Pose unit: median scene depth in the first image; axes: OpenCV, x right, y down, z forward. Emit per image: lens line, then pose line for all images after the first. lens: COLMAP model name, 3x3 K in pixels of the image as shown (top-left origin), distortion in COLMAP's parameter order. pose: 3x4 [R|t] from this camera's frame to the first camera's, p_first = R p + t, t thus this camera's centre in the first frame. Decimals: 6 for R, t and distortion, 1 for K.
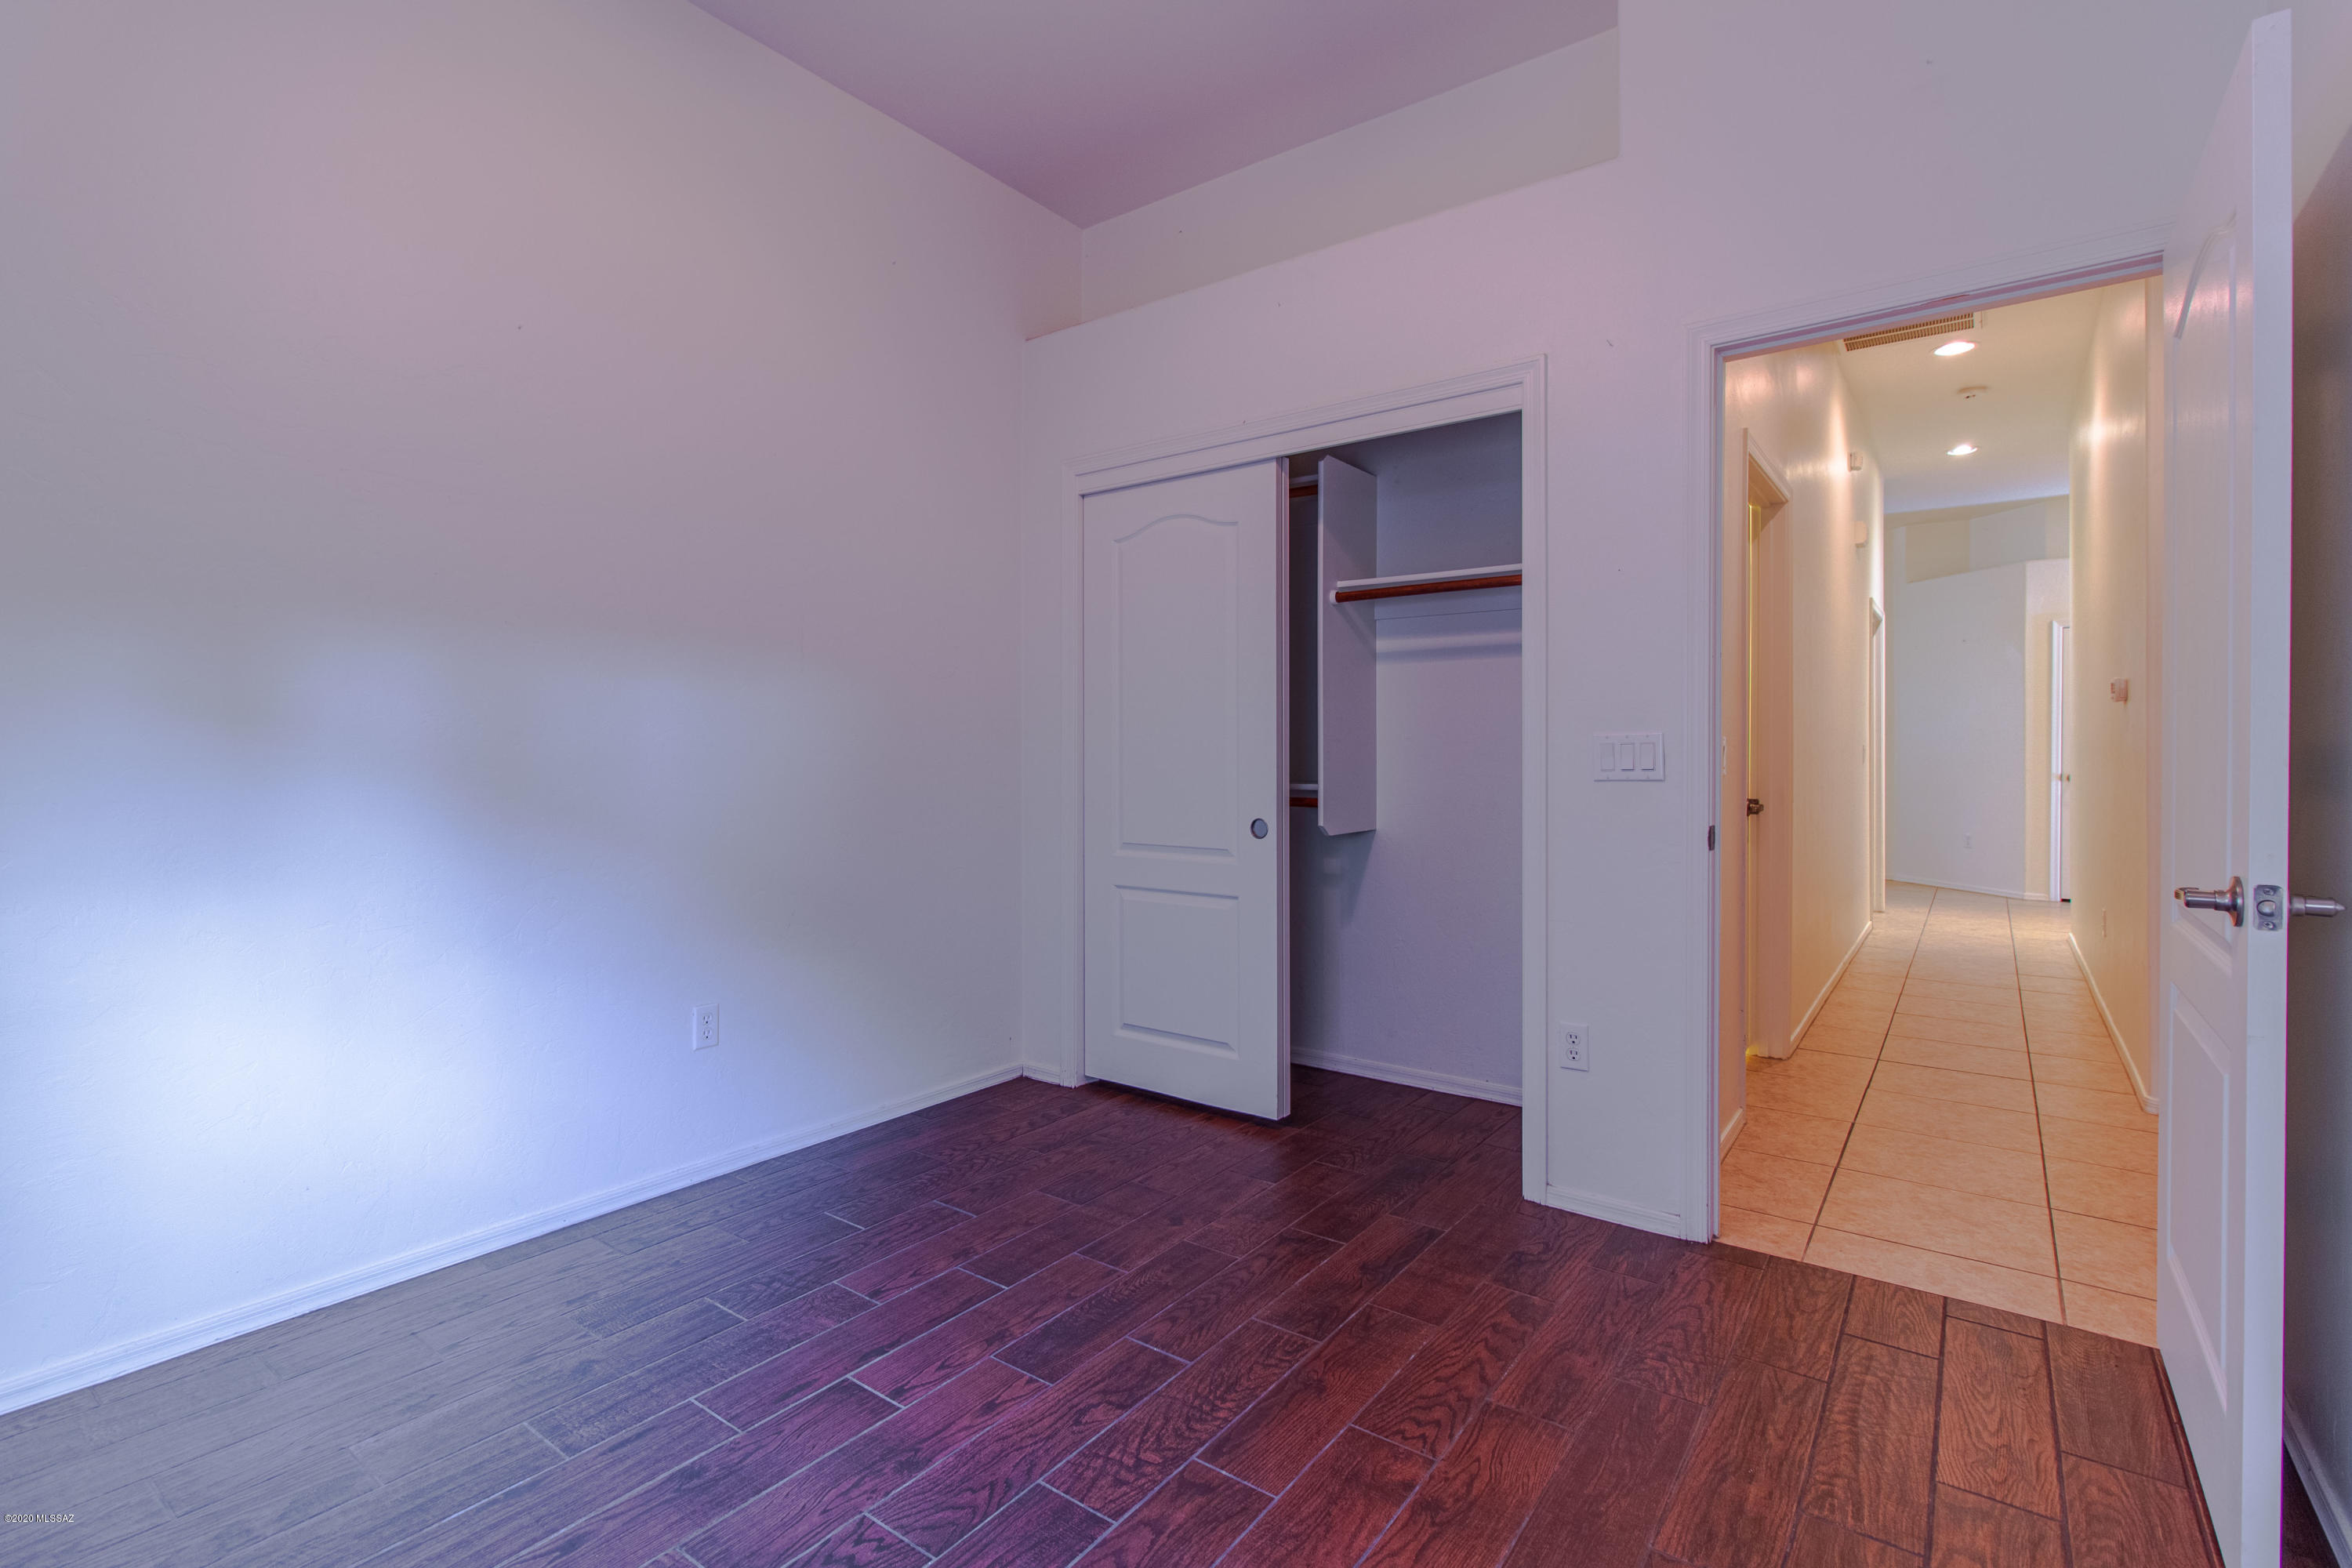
lens RADIAL K [[1095.4, 0, 1188.2], [0, 1095.4, 772.0], [0, 0, 1]] dist [0.001744, 0.000040]
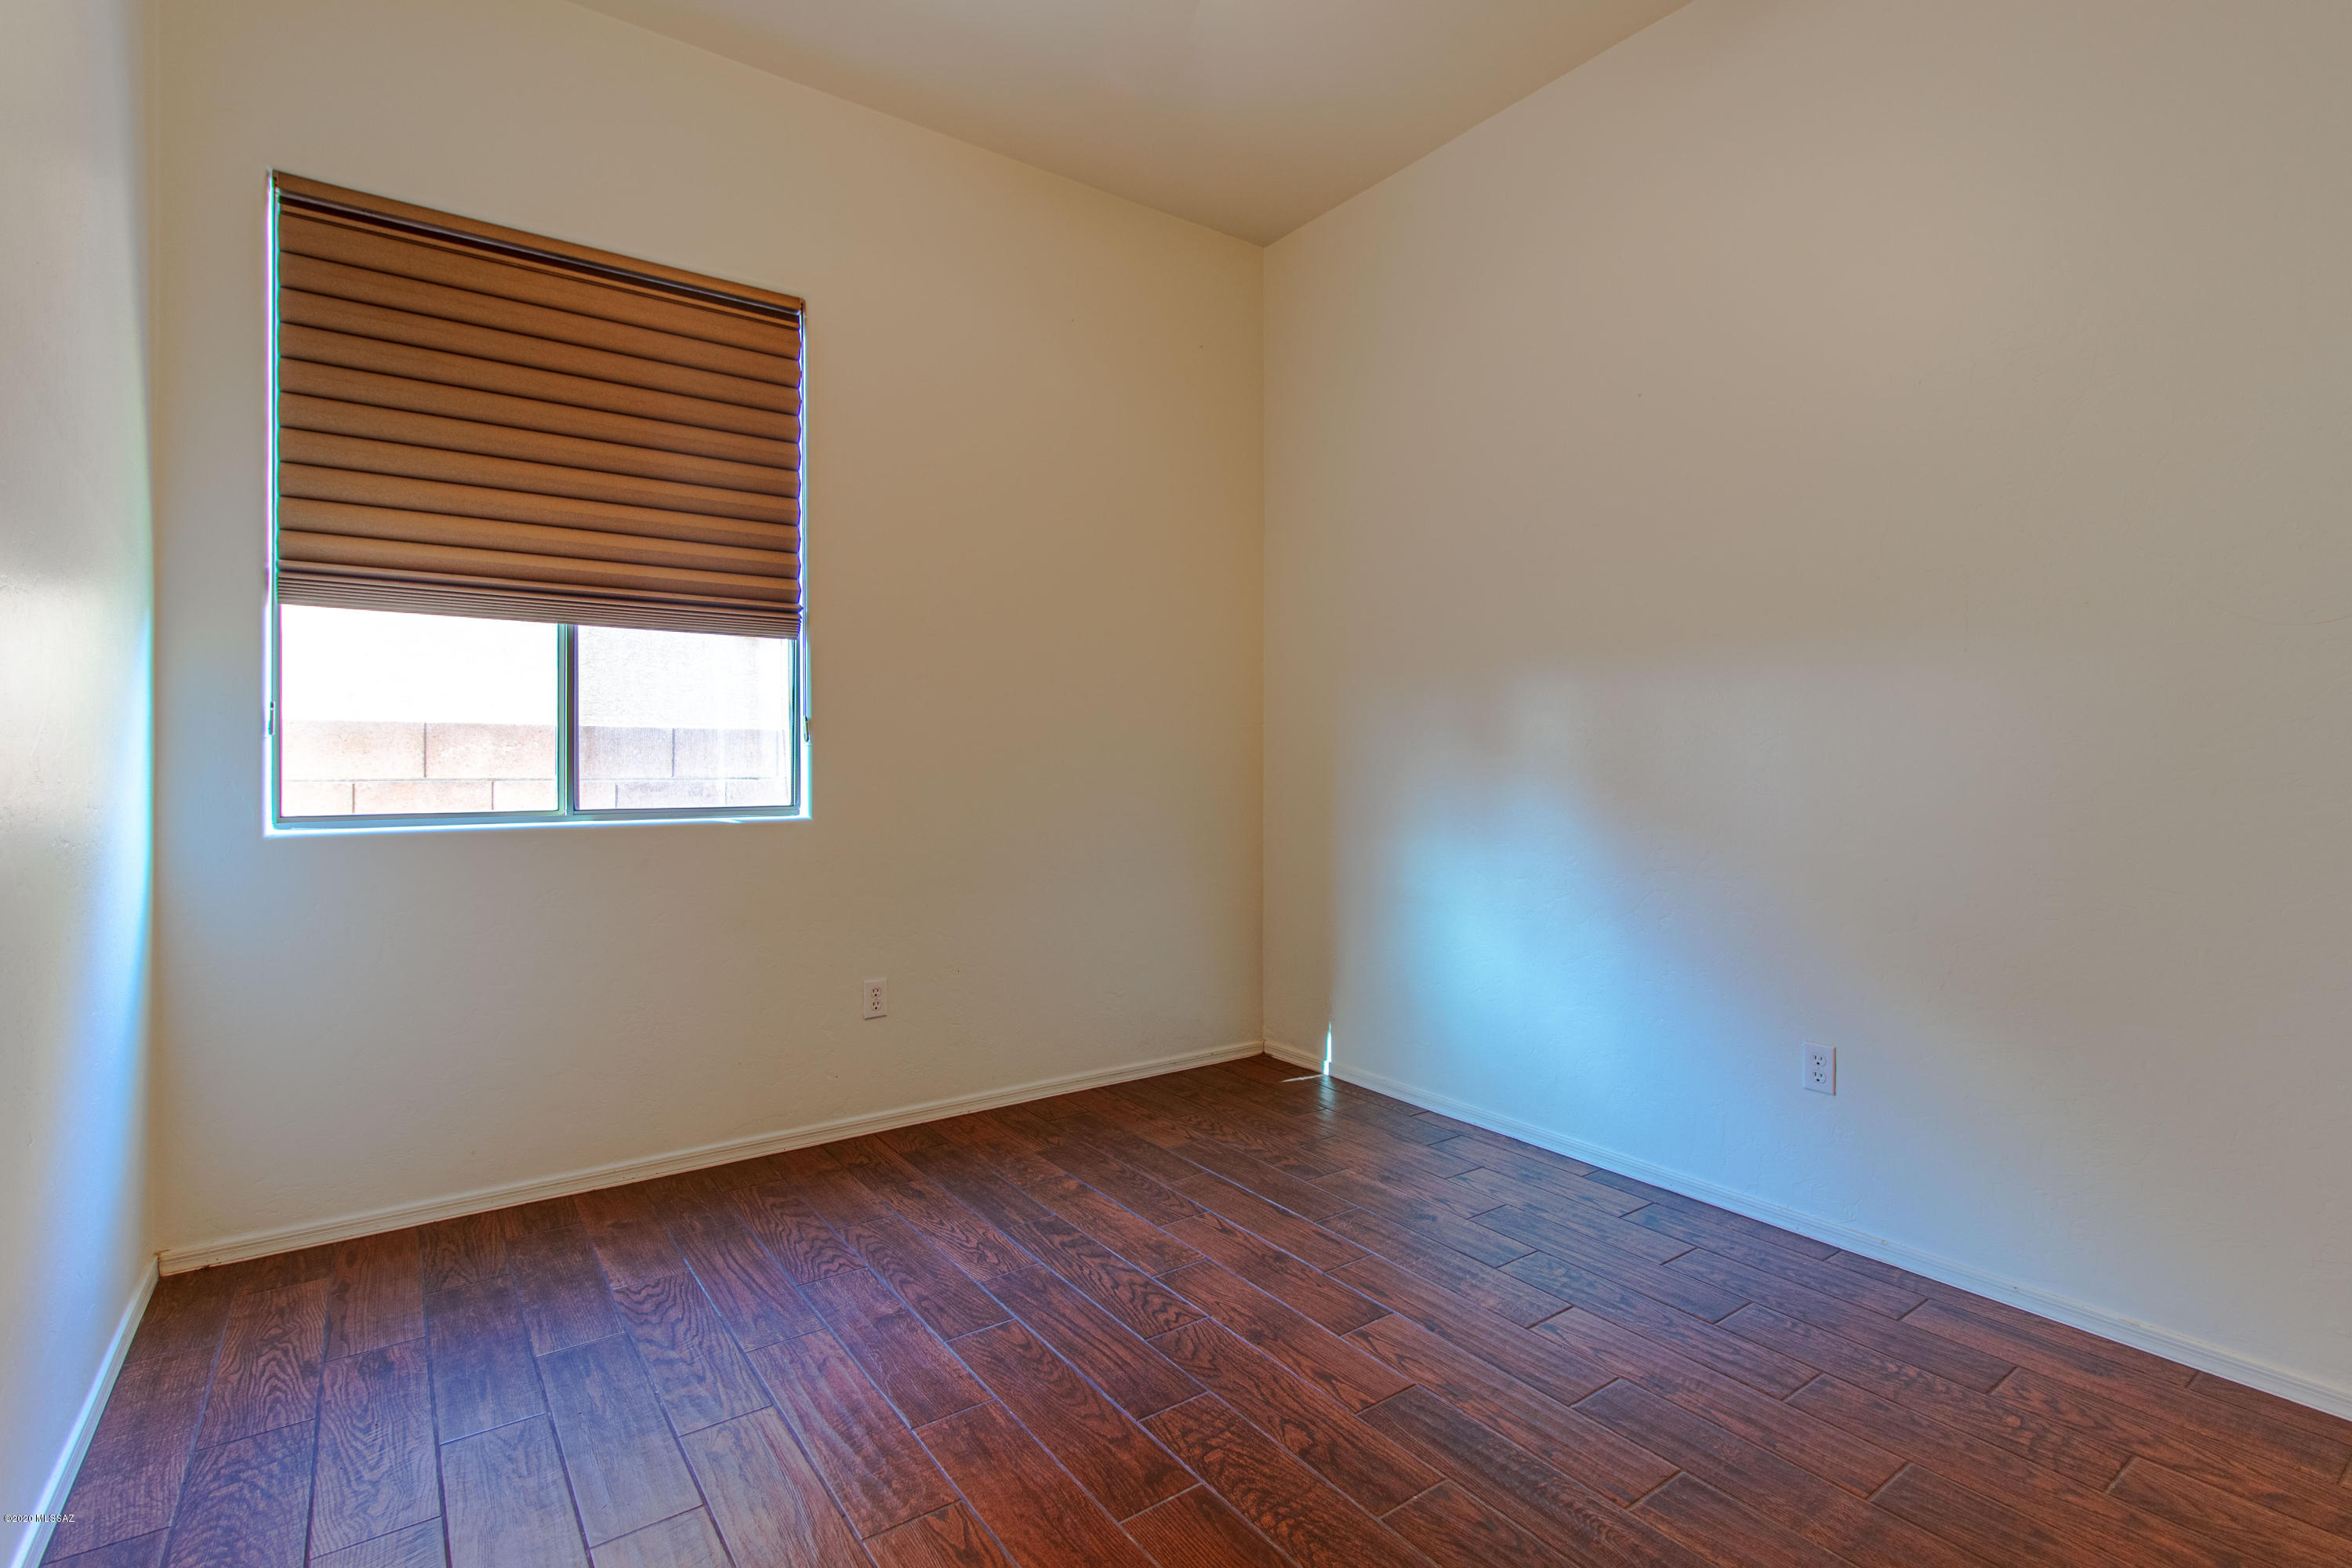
lens RADIAL K [[1095.4, 0, 1188.5], [0, 1095.4, 772.8], [0, 0, 1]] dist [0.001744, 0.000040]
pose [[-0.299090, 0.010592, -0.954166, 0.871043], [-0.019478, 0.999662, 0.017202, -0.025309], [0.954026, 0.023730, -0.298783, 1.174521]]
